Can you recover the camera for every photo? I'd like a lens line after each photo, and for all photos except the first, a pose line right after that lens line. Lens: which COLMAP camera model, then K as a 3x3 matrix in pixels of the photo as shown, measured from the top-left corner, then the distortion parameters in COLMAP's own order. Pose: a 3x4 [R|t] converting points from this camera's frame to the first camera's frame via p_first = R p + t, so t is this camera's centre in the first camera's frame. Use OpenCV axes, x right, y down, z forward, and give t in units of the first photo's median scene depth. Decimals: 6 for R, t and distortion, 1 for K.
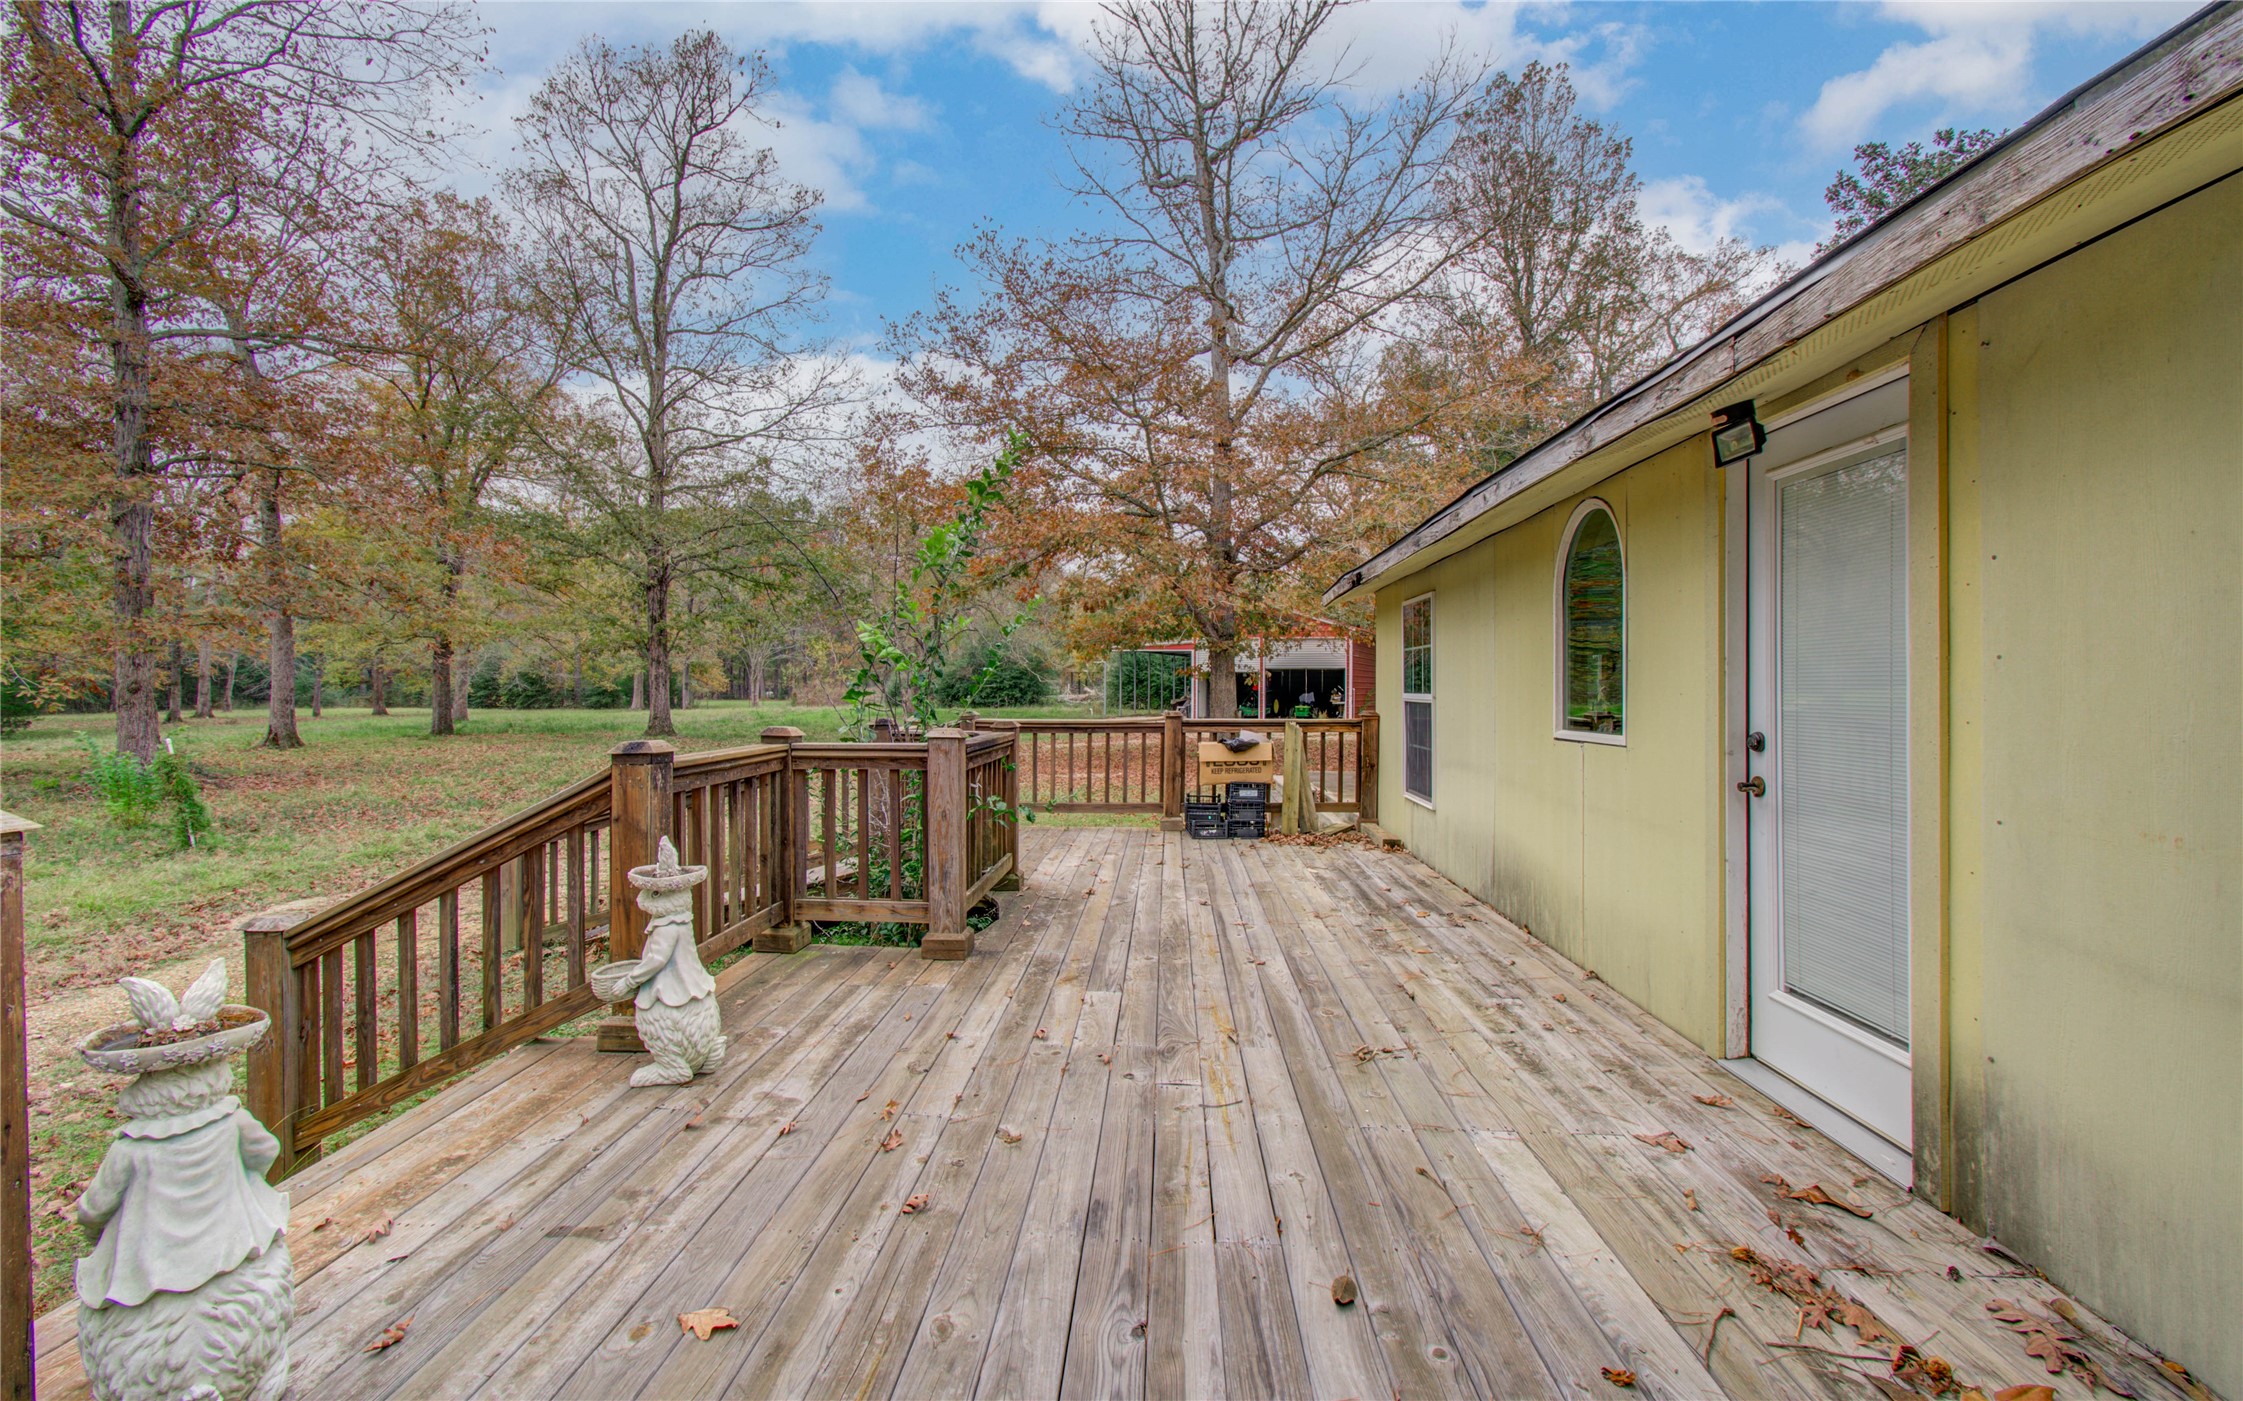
lens RADIAL K [[976.6, 0, 1143.3], [0, 976.6, 700.1], [0, 0, 1]] dist [0.003442, -0.000481]
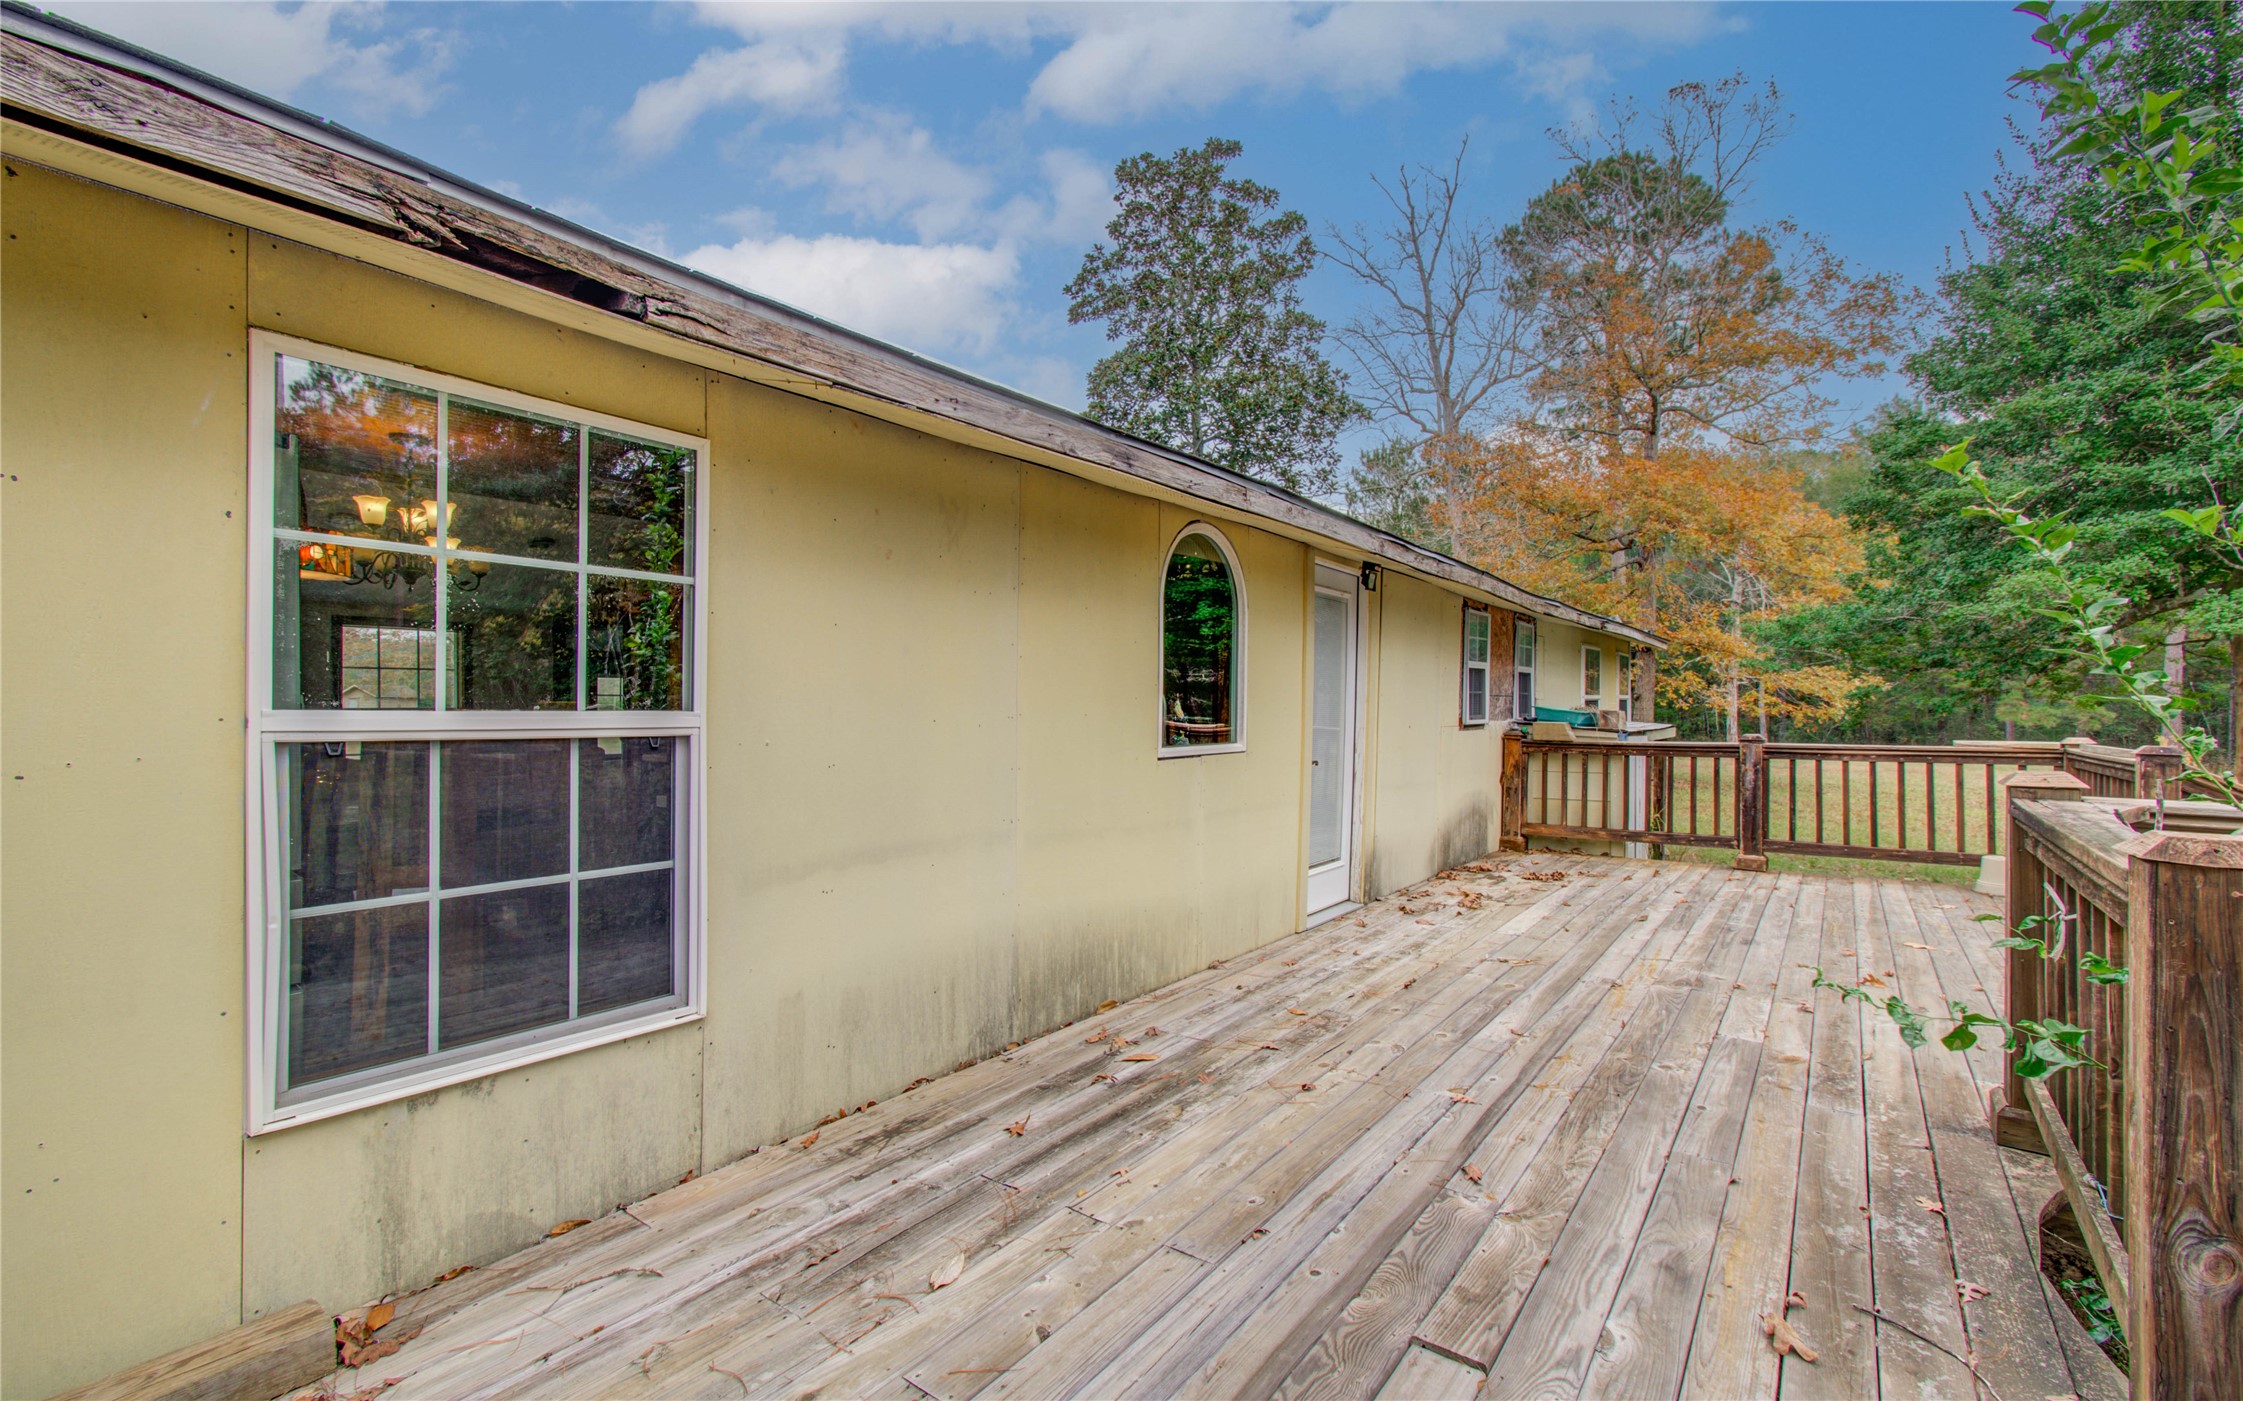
lens RADIAL K [[976.6, 0, 1143.3], [0, 976.6, 700.1], [0, 0, 1]] dist [0.003442, -0.000481]
pose [[-0.827243, 0.005171, 0.561820, -0.095163], [0.004933, 0.999986, -0.001941, -0.014319], [-0.561822, 0.001165, -0.827257, 2.072861]]
